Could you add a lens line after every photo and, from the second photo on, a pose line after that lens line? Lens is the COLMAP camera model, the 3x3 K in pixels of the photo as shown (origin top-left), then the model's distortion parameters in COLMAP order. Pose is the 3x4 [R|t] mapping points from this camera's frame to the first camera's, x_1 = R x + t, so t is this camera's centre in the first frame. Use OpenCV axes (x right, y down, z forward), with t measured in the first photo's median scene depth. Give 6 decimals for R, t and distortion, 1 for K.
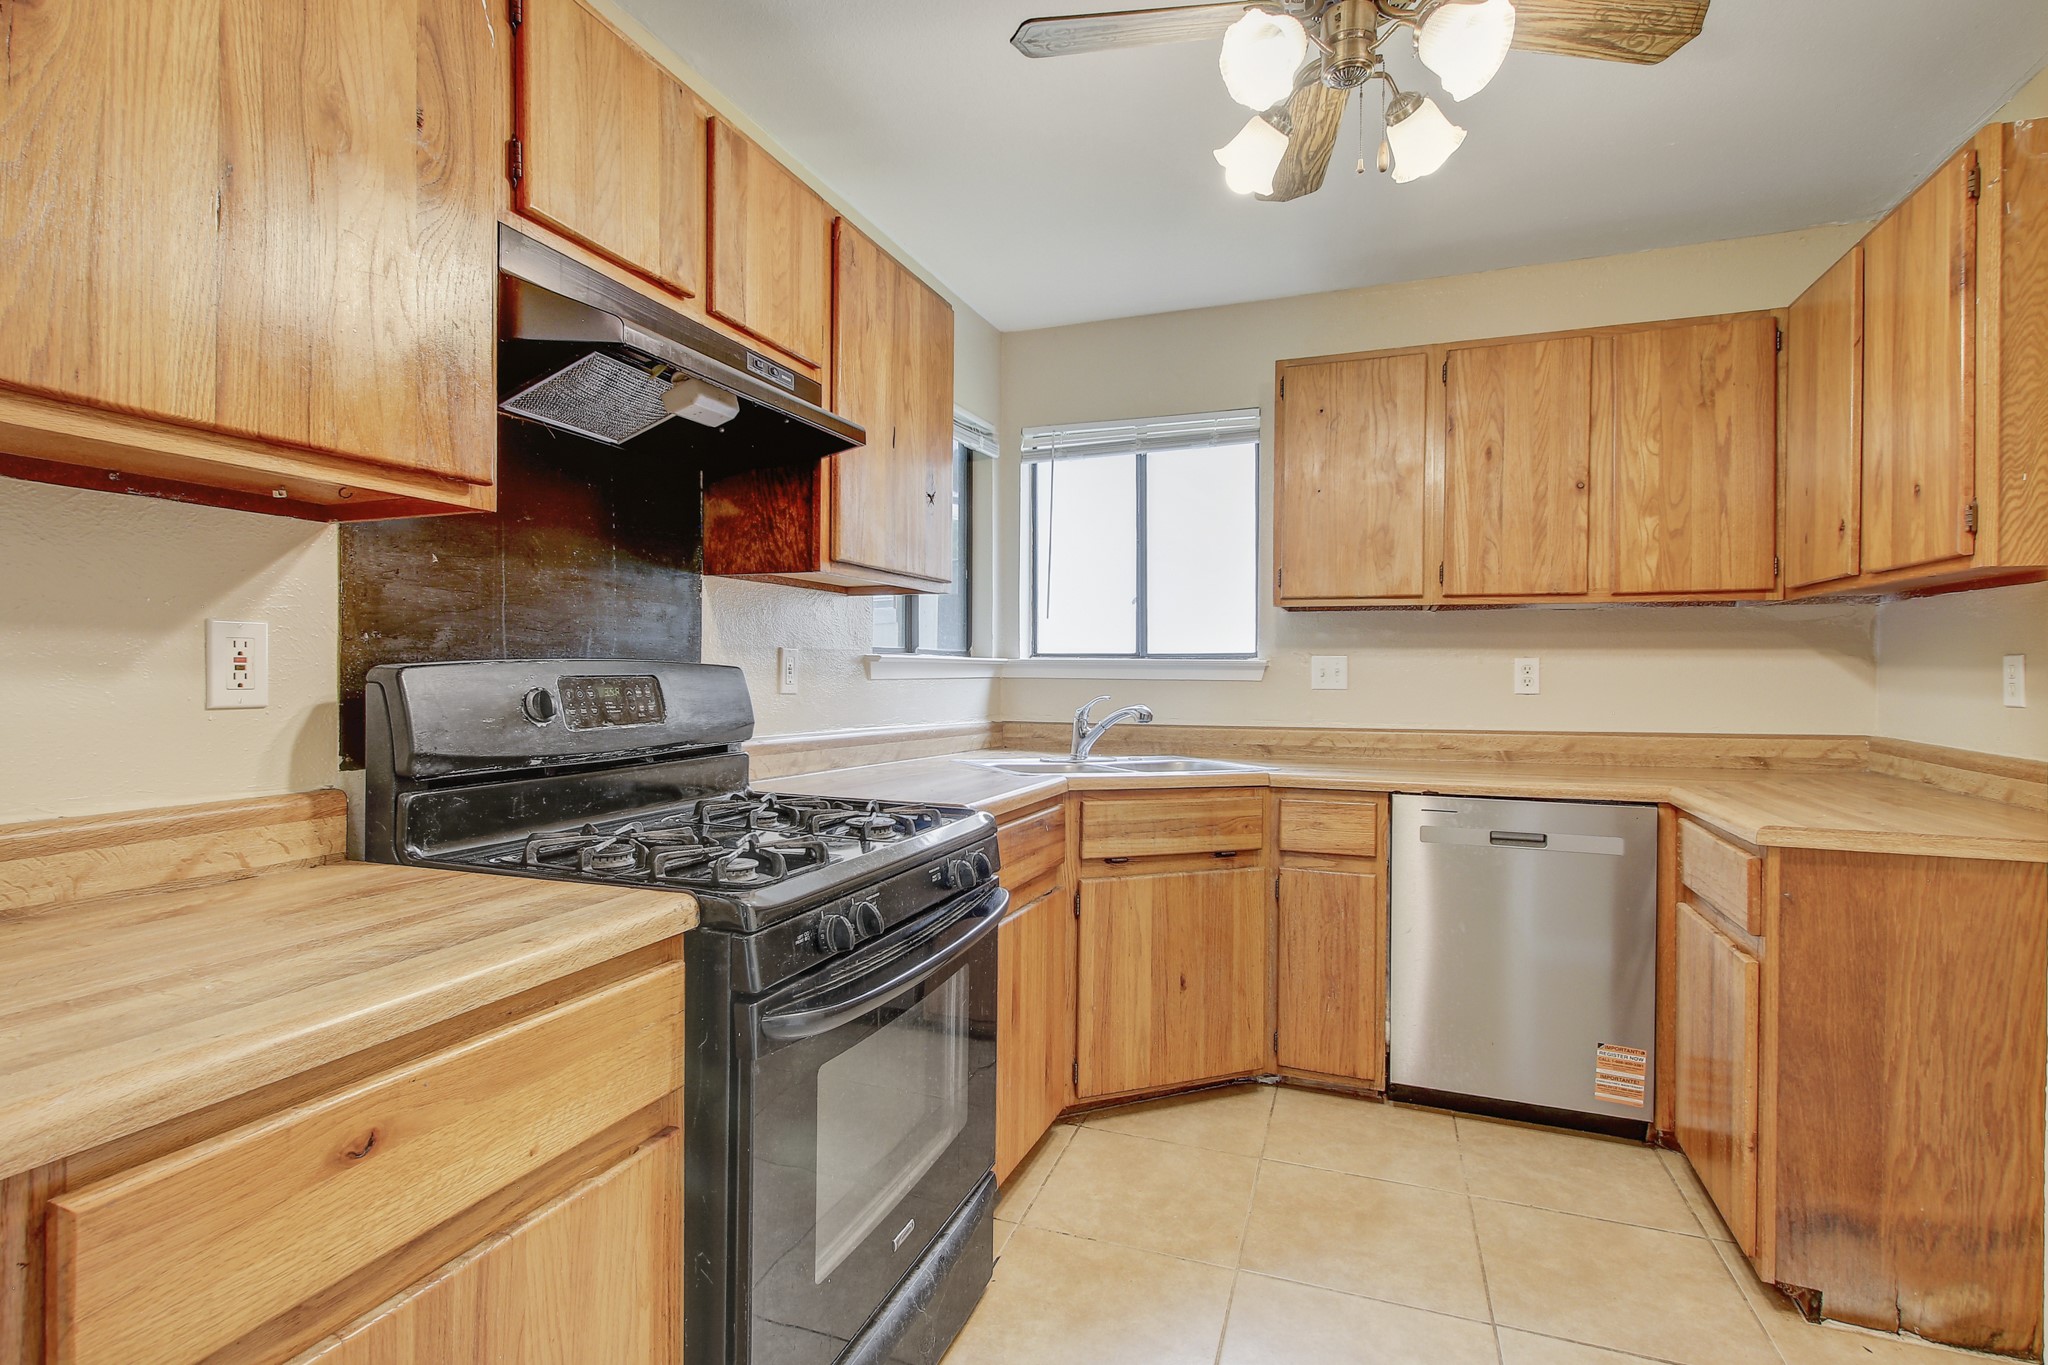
lens RADIAL K [[958.9, 0, 1027.4], [0, 958.9, 679.5], [0, 0, 1]] dist [0.006327, -0.000343]
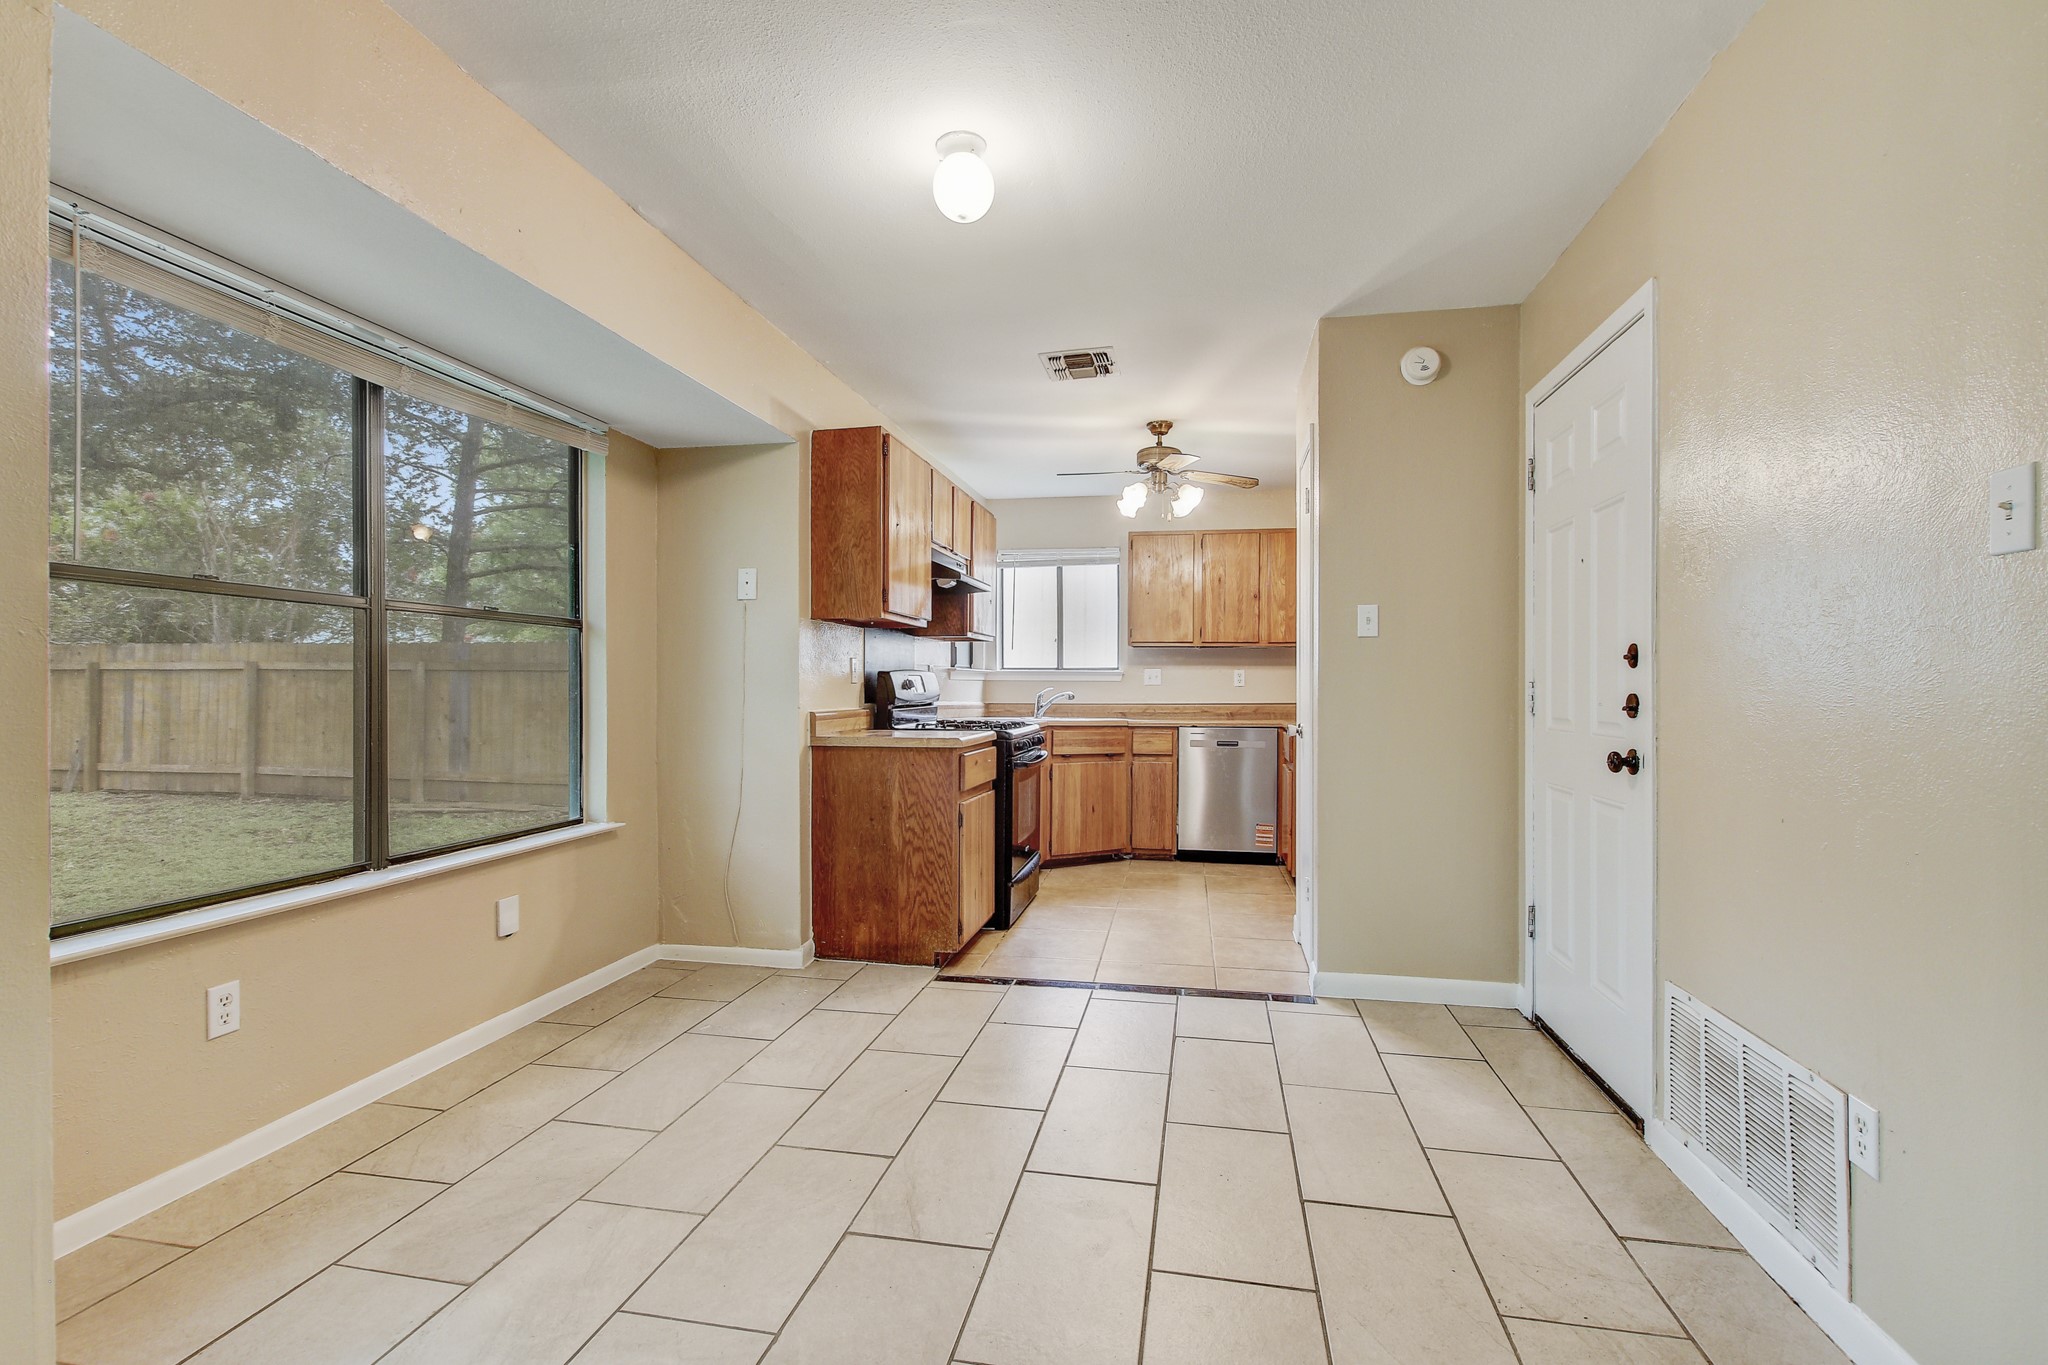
lens RADIAL K [[958.9, 0, 1020.9], [0, 958.9, 688.0], [0, 0, 1]] dist [0.006327, -0.000343]
pose [[0.986373, -0.004140, 0.164474, -0.376867], [0.005241, 0.999967, -0.006259, 0.033665], [-0.164442, 0.007036, 0.986362, -1.219604]]
